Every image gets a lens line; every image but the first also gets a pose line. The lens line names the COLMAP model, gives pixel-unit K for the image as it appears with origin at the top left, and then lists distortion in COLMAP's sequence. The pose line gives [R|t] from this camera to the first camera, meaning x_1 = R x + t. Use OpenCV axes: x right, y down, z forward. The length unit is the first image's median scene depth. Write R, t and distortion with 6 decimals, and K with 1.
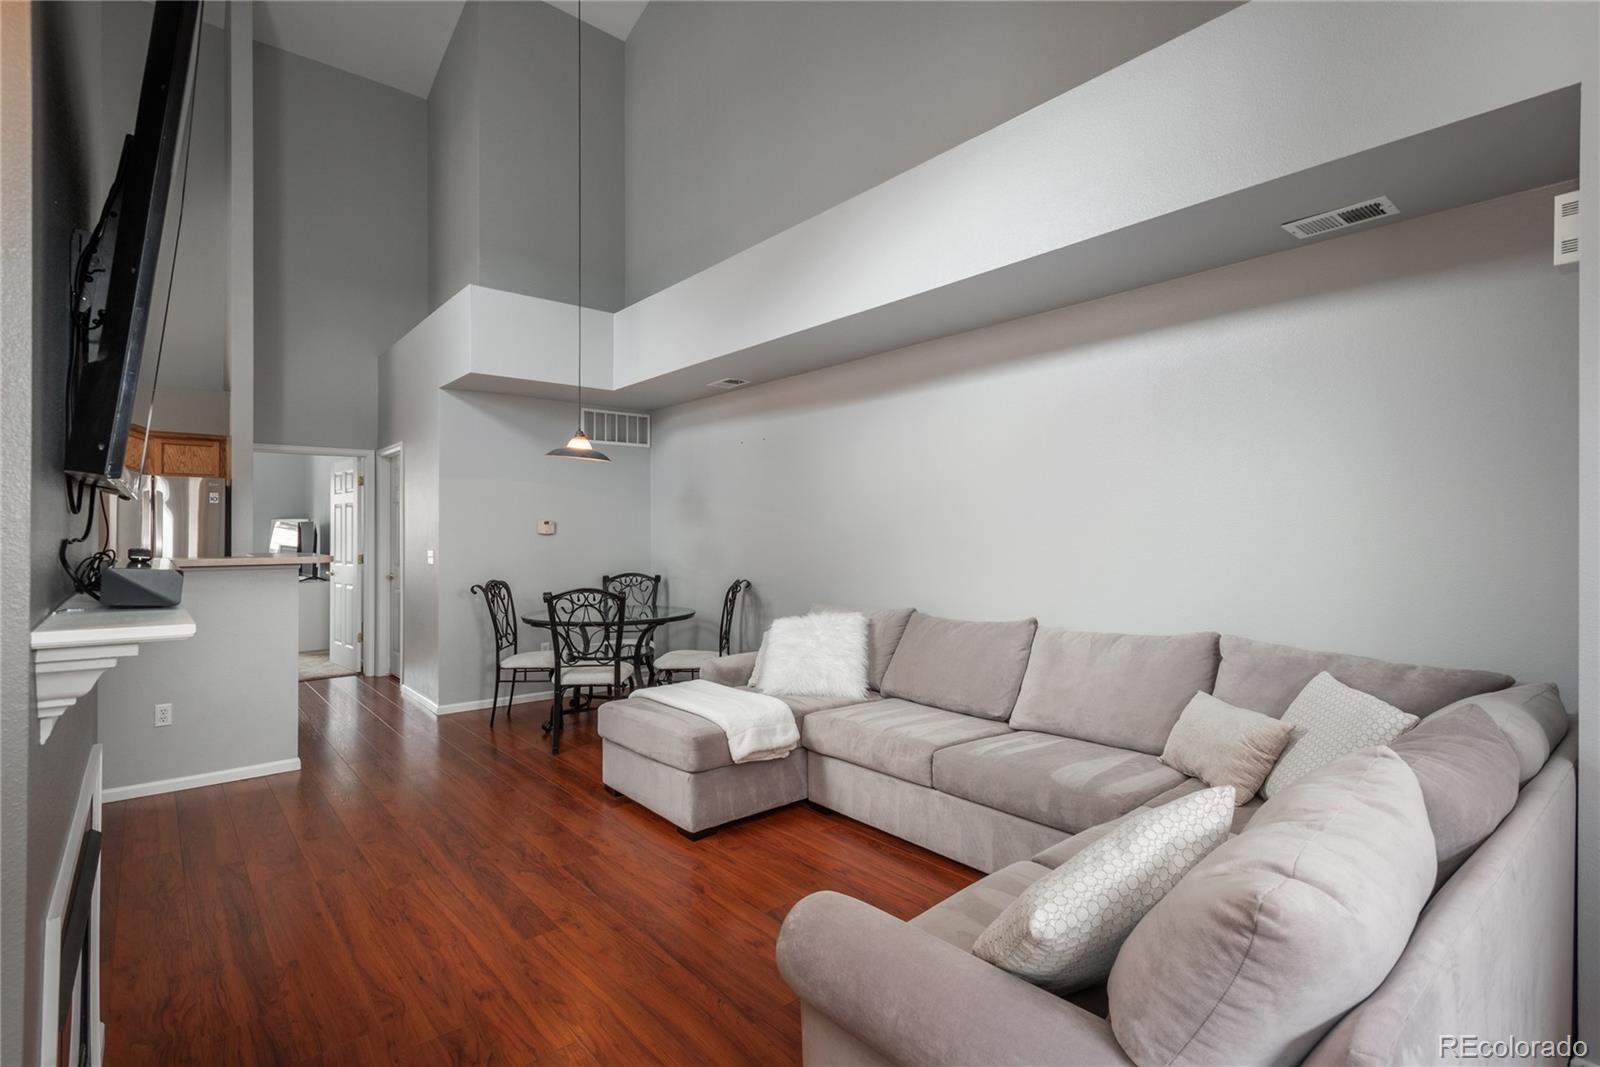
lens RADIAL K [[738.2, 0, 767.4], [0, 738.2, 524.2], [0, 0, 1]] dist [0.002743, 0.000402]
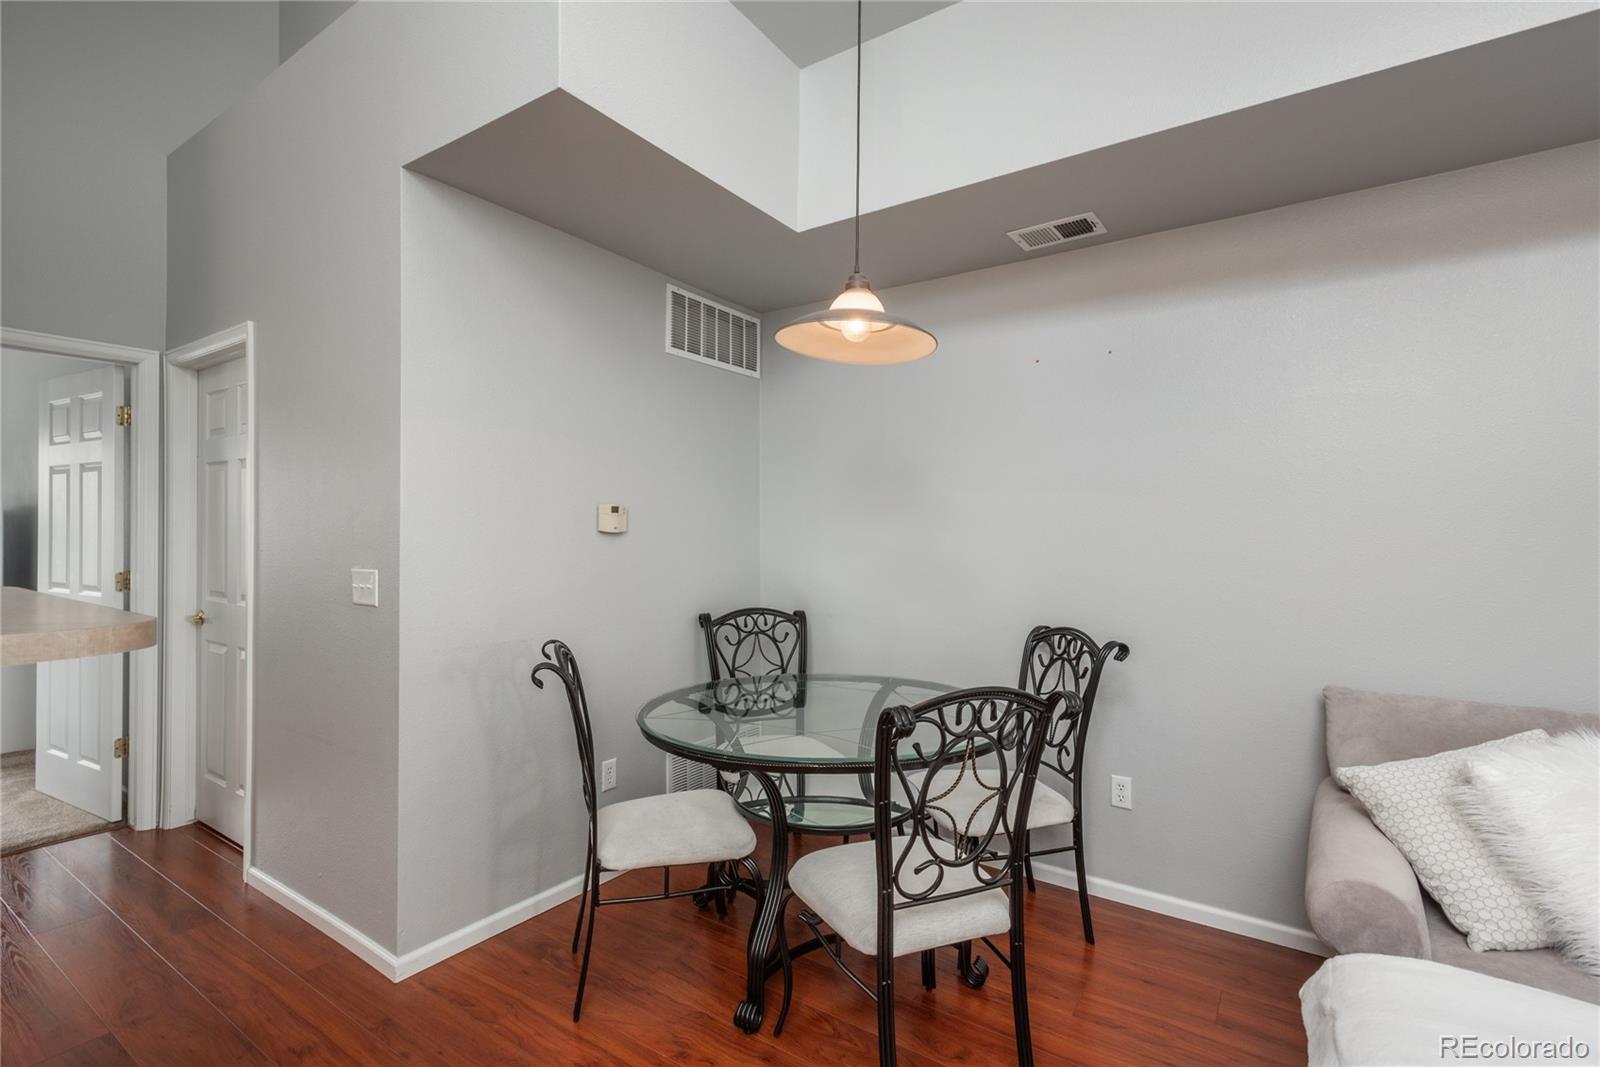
lens RADIAL K [[751.6, 0, 800.0], [0, 751.6, 533.5], [0, 0, 1]] dist [0.004009, 0.001304]
pose [[0.962709, 0.011507, 0.270295, -0.354613], [-0.014234, 0.999866, 0.008132, 0.009319], [-0.270165, -0.011676, 0.962743, 0.561937]]
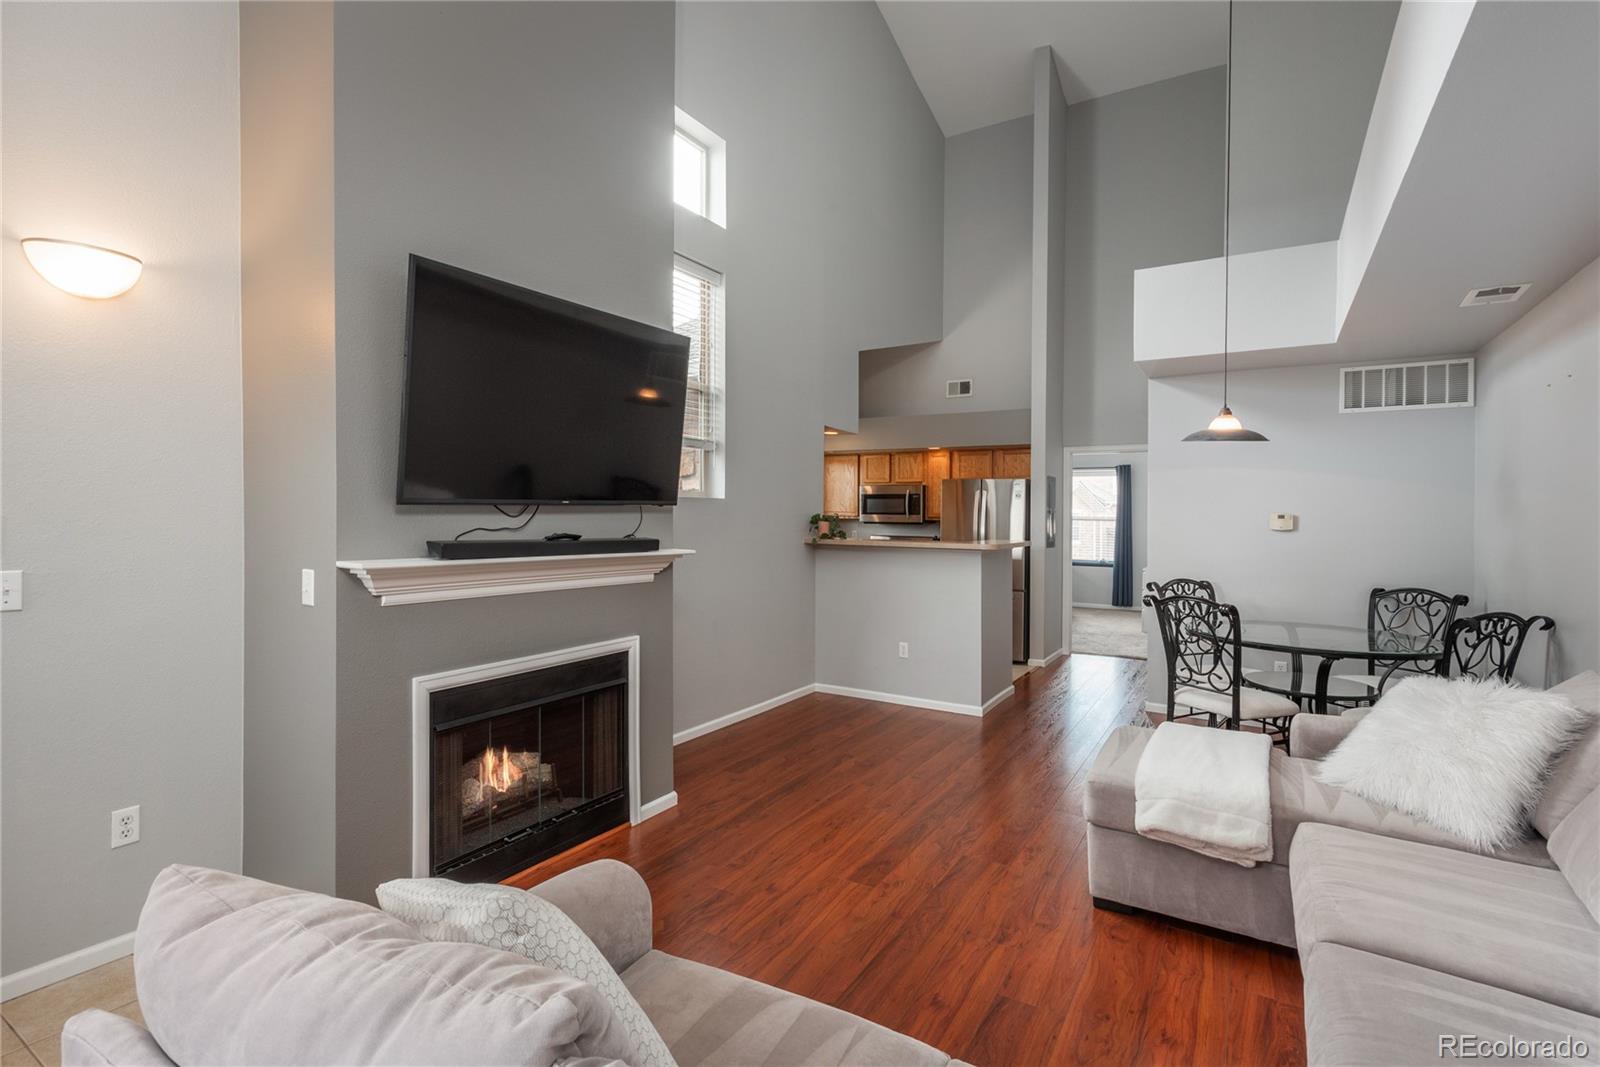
lens RADIAL K [[746.3, 0, 811.6], [0, 746.3, 510.2], [0, 0, 1]] dist [0.020258, -0.008146]
pose [[0.353539, 0.002888, -0.935415, 0.340827], [-0.003405, 0.999993, 0.001800, -0.009774], [0.935414, 0.002549, 0.353546, 0.238278]]
